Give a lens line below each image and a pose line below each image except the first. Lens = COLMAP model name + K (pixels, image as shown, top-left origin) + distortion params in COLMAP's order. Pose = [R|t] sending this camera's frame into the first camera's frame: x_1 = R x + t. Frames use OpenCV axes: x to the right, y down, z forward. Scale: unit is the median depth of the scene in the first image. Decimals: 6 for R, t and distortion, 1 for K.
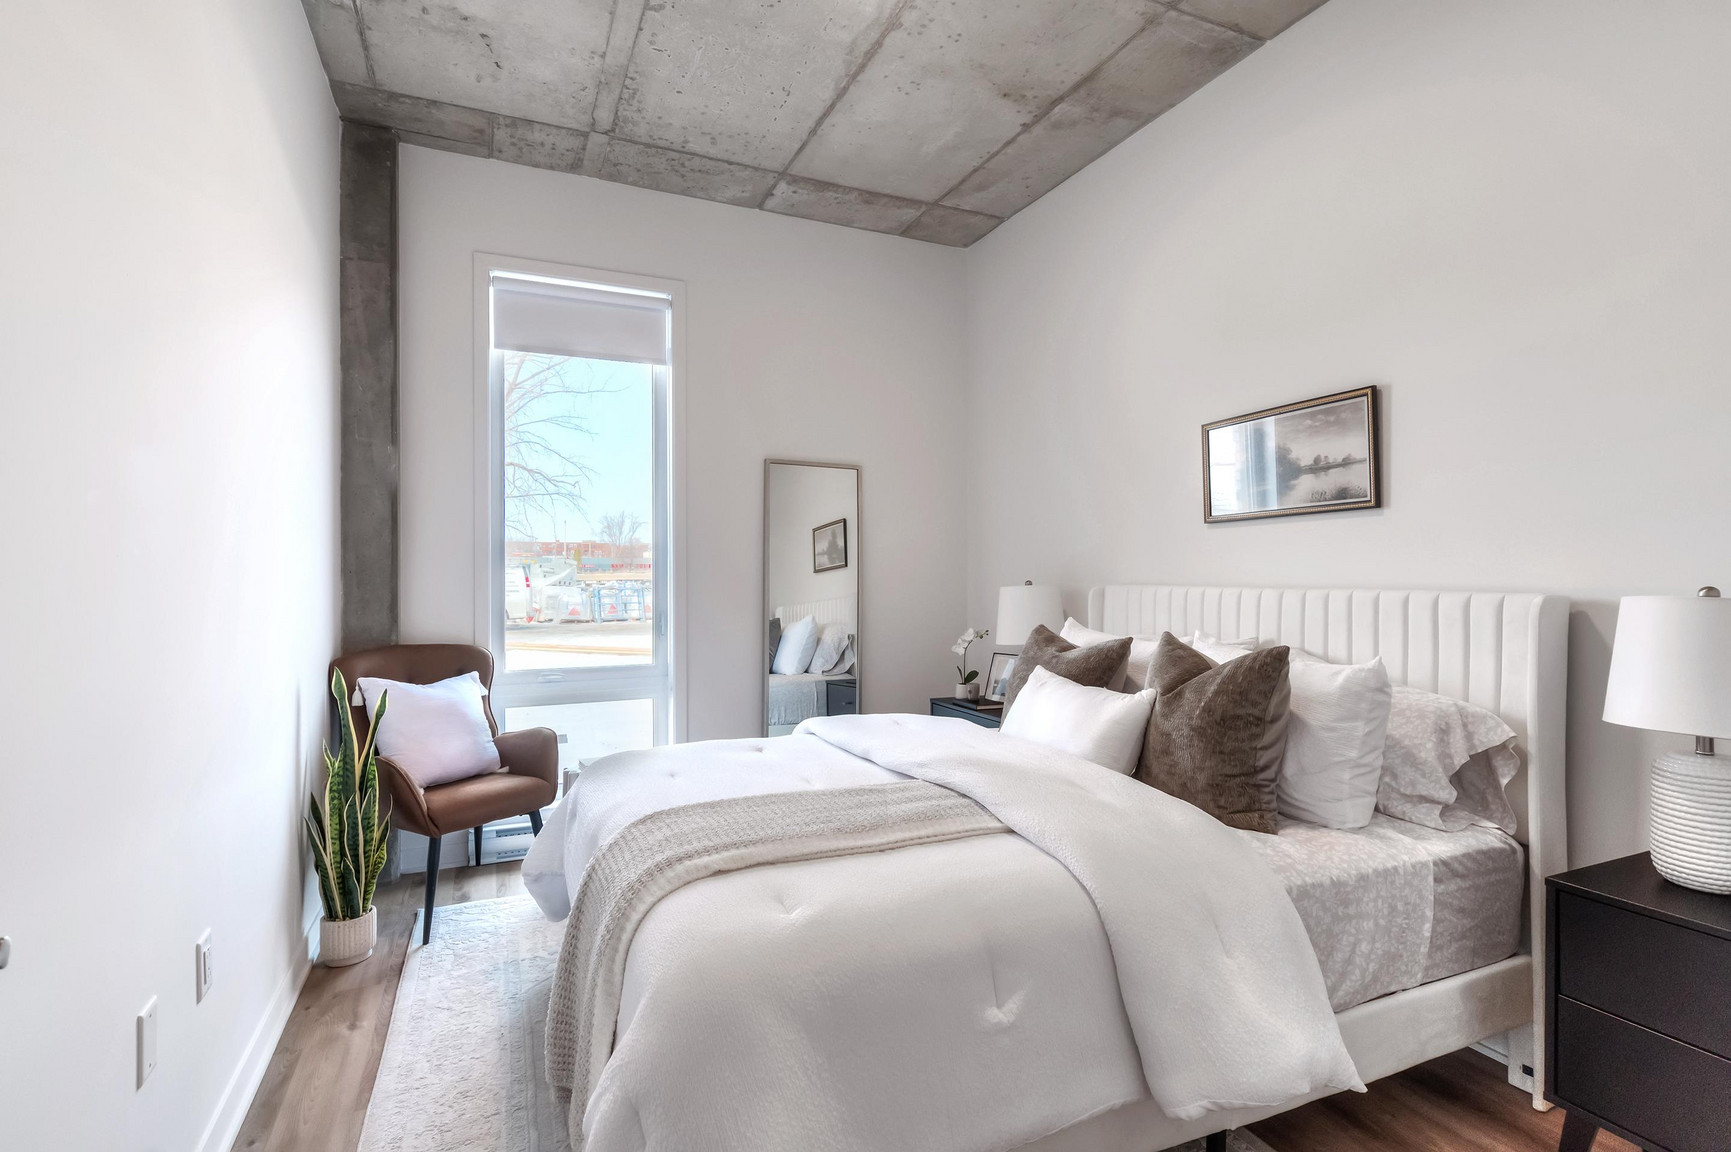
lens RADIAL K [[833.4, 0, 857.4], [0, 833.4, 577.9], [0, 0, 1]] dist [0.002274, -0.003415]
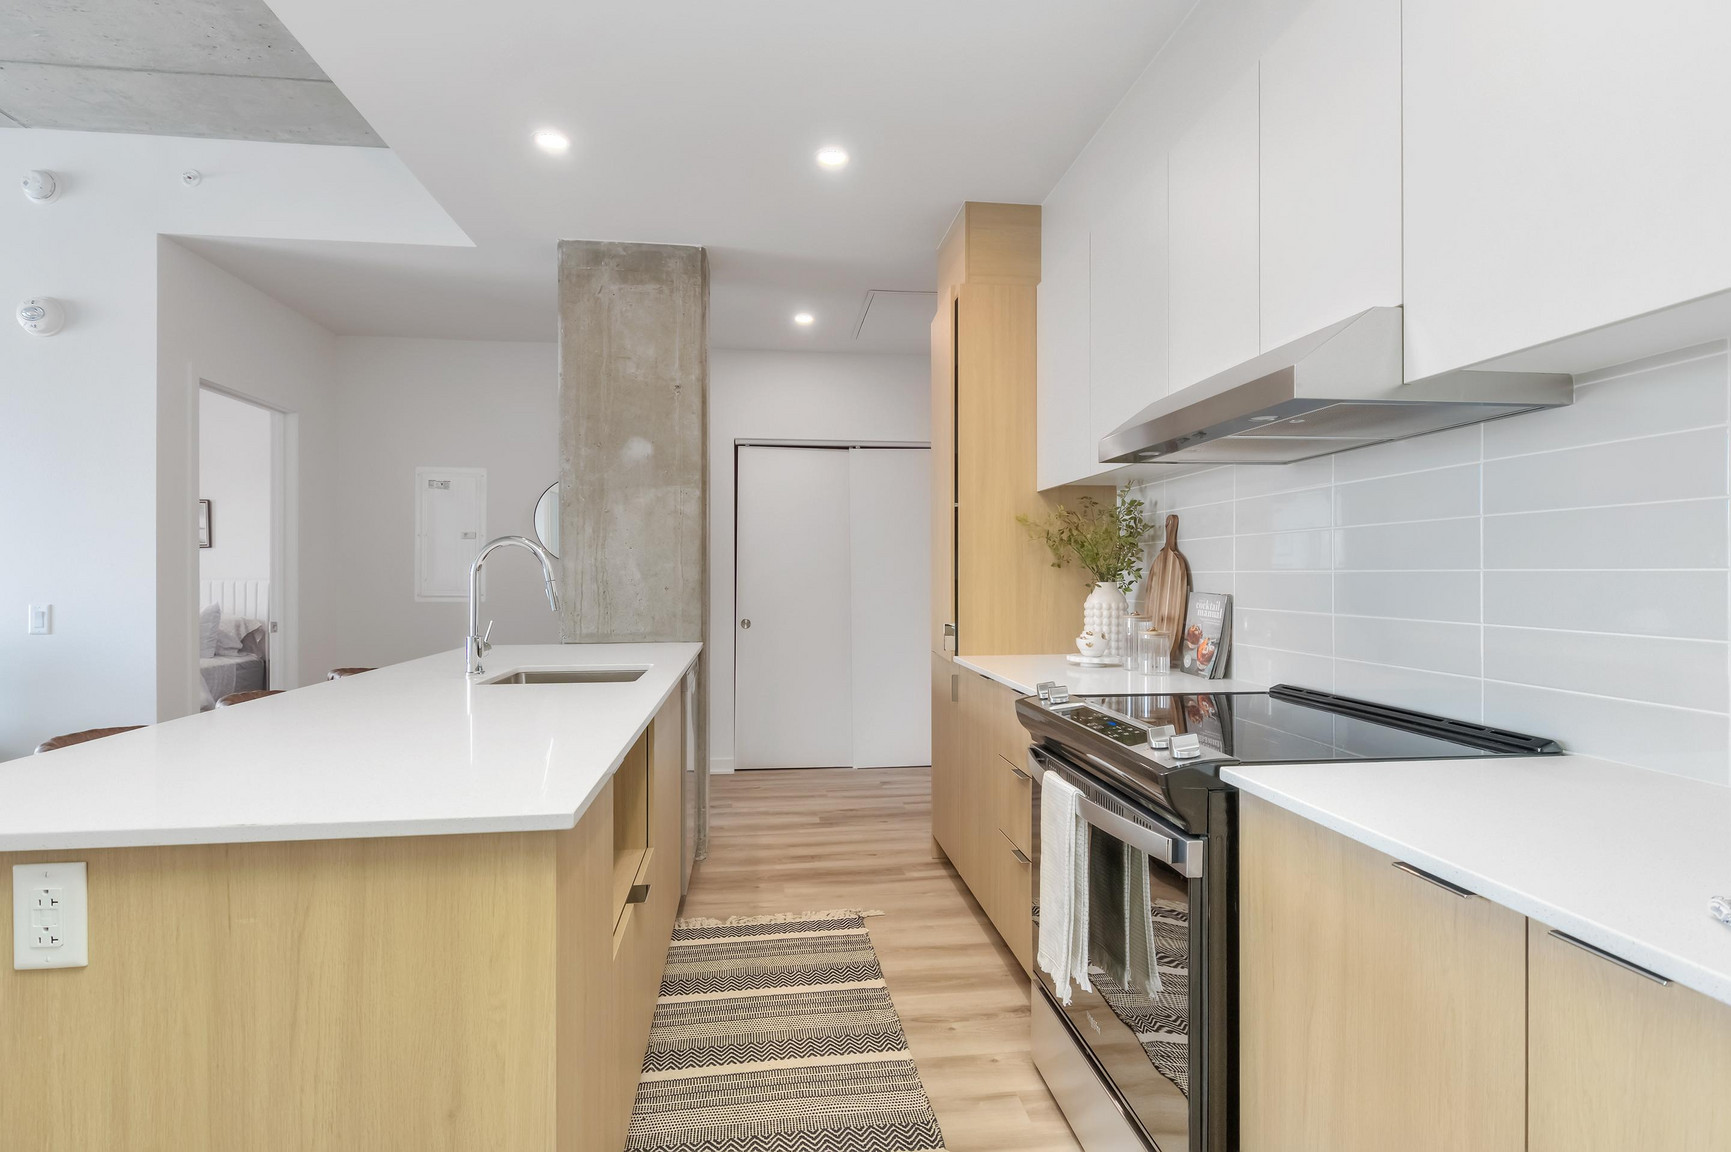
lens RADIAL K [[833.4, 0, 860.3], [0, 833.4, 573.8], [0, 0, 1]] dist [0.002274, -0.003415]
pose [[0.289069, 0.001298, 0.957307, -1.532983], [-0.001448, 0.999999, -0.000919, -0.005157], [-0.957307, -0.001120, 0.289071, -2.025780]]
